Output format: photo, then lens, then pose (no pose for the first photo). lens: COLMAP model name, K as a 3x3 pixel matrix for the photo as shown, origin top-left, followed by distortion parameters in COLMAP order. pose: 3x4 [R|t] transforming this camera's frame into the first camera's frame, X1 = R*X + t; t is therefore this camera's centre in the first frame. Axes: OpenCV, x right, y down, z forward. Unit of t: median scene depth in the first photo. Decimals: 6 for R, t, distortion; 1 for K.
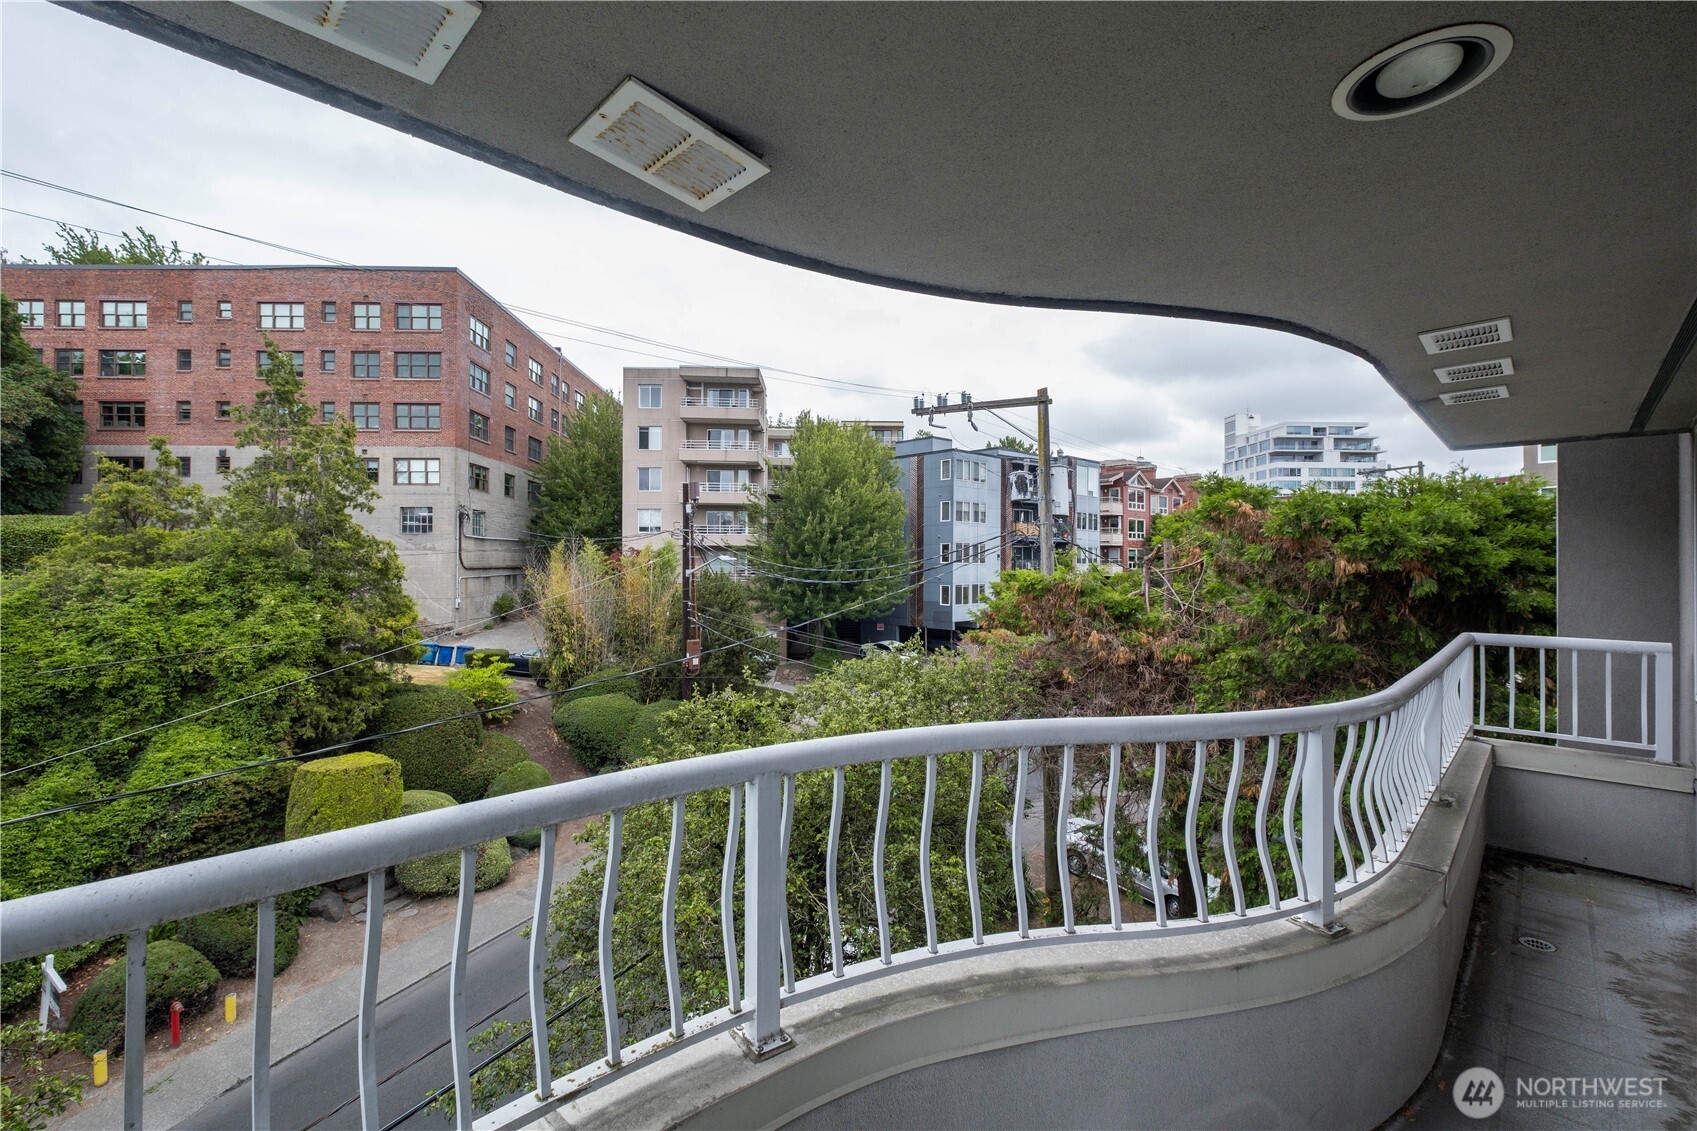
lens RADIAL K [[733.9, 0, 843.9], [0, 733.9, 564.6], [0, 0, 1]] dist [0.003493, -0.004005]
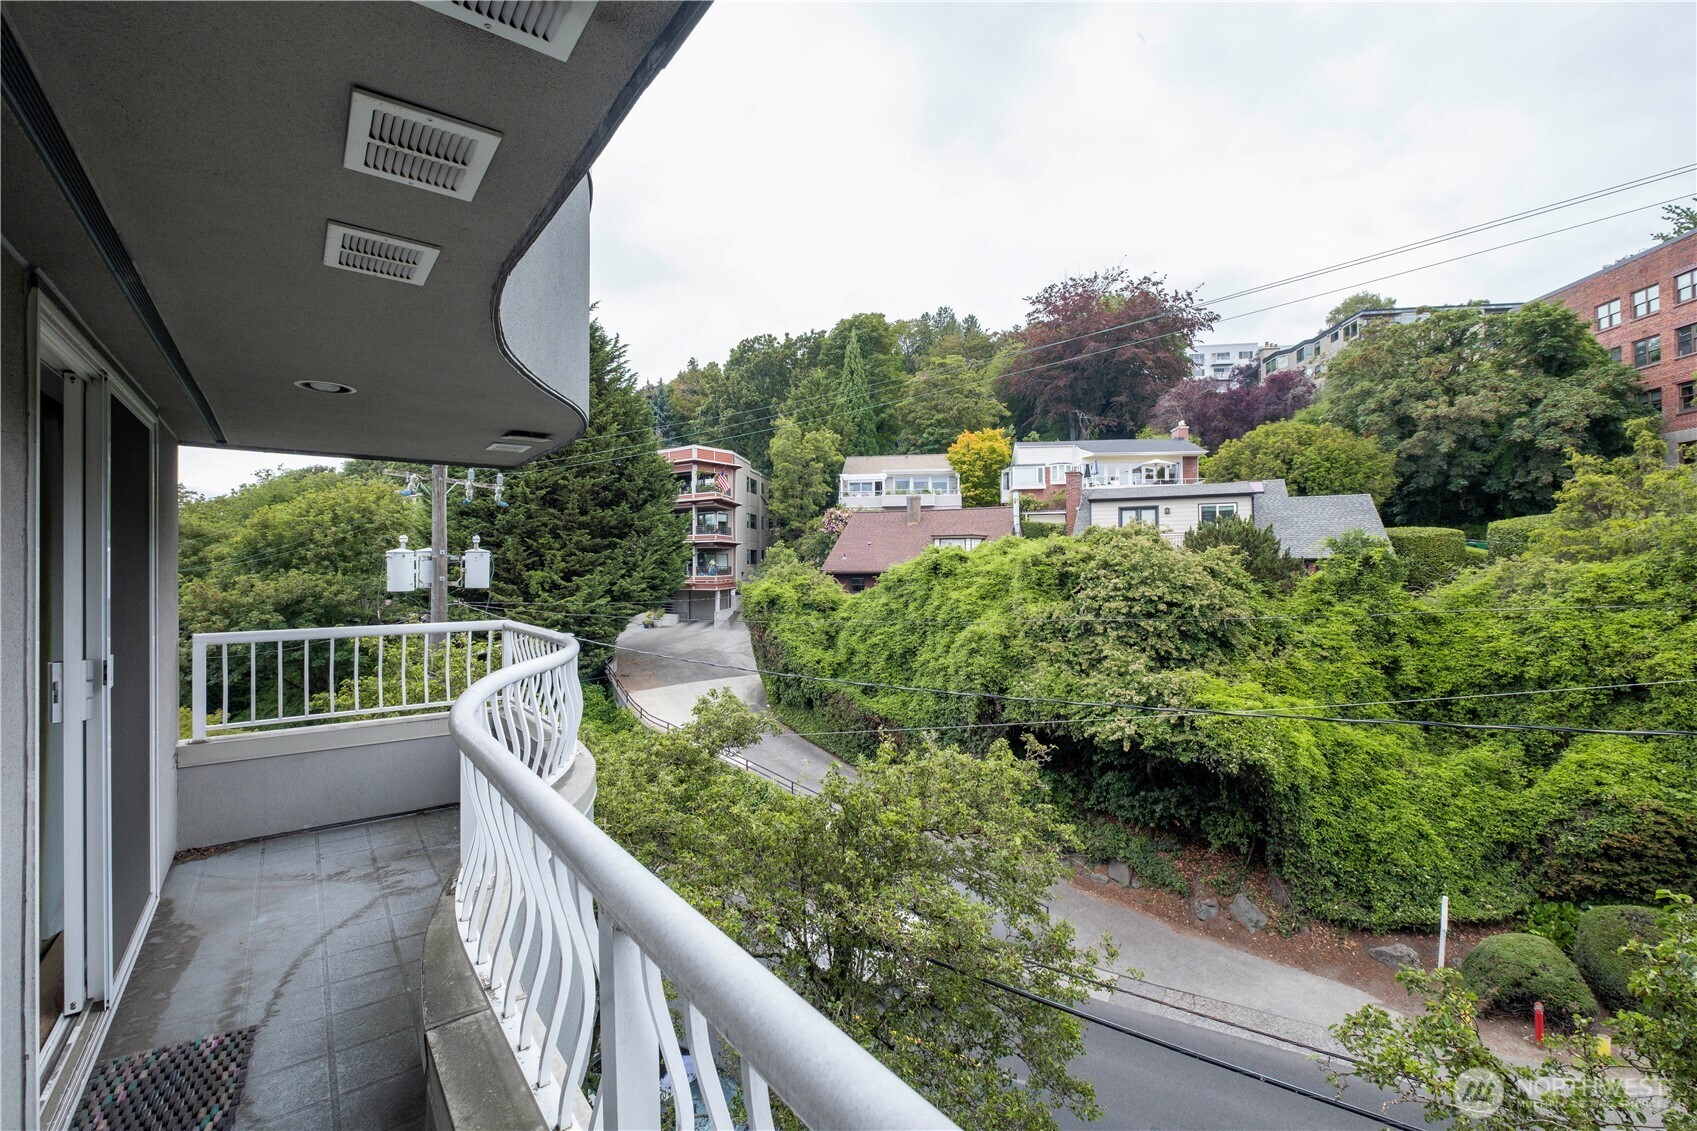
lens RADIAL K [[733.9, 0, 843.9], [0, 733.9, 567.8], [0, 0, 1]] dist [0.003493, -0.004005]
pose [[-0.156481, 0.003683, -0.987674, 0.163310], [0.011050, 0.999937, 0.001978, -0.001043], [0.987619, -0.010604, -0.156511, 0.185787]]
